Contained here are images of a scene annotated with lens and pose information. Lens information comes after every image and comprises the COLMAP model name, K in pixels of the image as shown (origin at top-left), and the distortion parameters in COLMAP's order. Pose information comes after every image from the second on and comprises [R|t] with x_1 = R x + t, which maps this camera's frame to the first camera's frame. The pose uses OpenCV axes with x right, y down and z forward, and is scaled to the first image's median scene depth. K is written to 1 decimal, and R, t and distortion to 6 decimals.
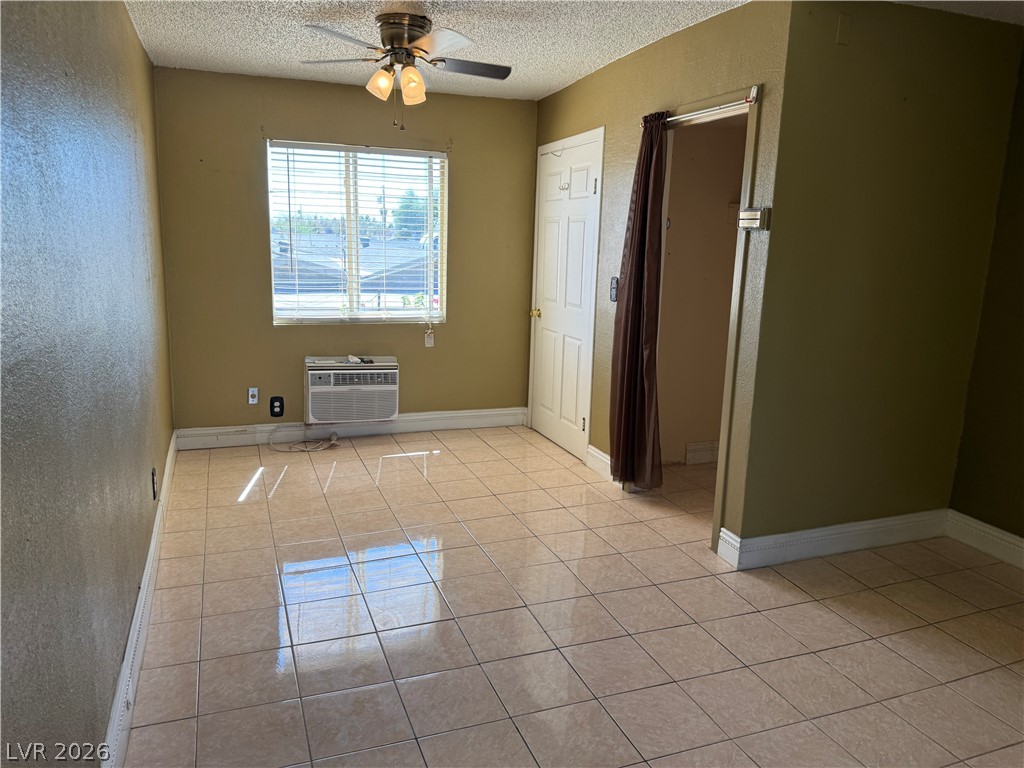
lens RADIAL K [[729.2, 0, 516.2], [0, 729.2, 381.0], [0, 0, 1]] dist [0.055106, -0.070807]
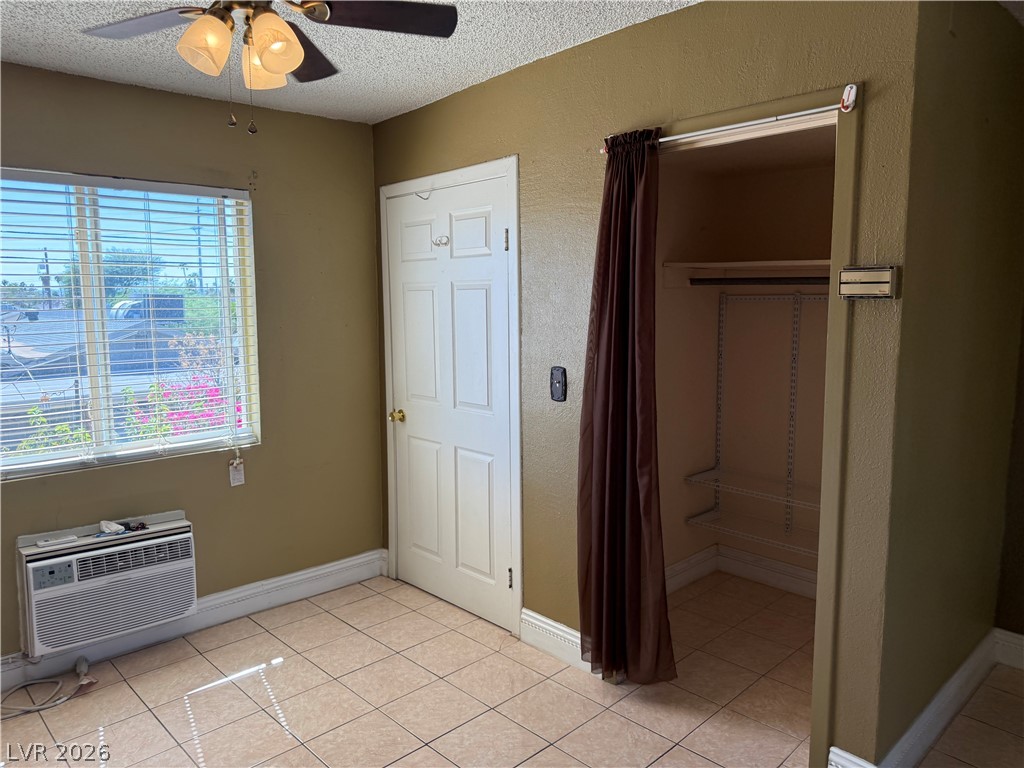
lens RADIAL K [[729.2, 0, 521.5], [0, 729.2, 380.9], [0, 0, 1]] dist [0.055106, -0.070807]
pose [[0.922616, -0.075740, 0.378211, -0.138099], [0.105633, 0.992660, -0.058893, -0.080347], [-0.370974, 0.094287, 0.923844, 0.327175]]
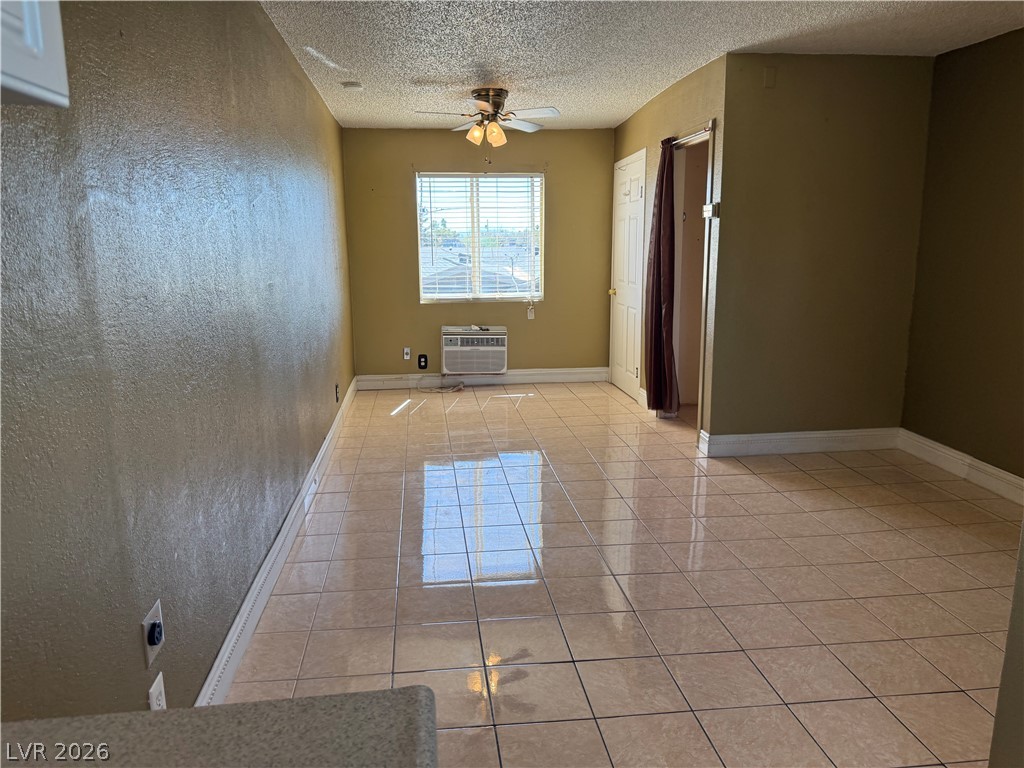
lens RADIAL K [[729.2, 0, 518.0], [0, 729.2, 380.7], [0, 0, 1]] dist [0.055106, -0.070807]
pose [[0.970881, 0.007130, -0.239457, 0.191564], [-0.010118, 0.999886, -0.011248, 0.087231], [0.239349, 0.013344, 0.970842, -0.318760]]
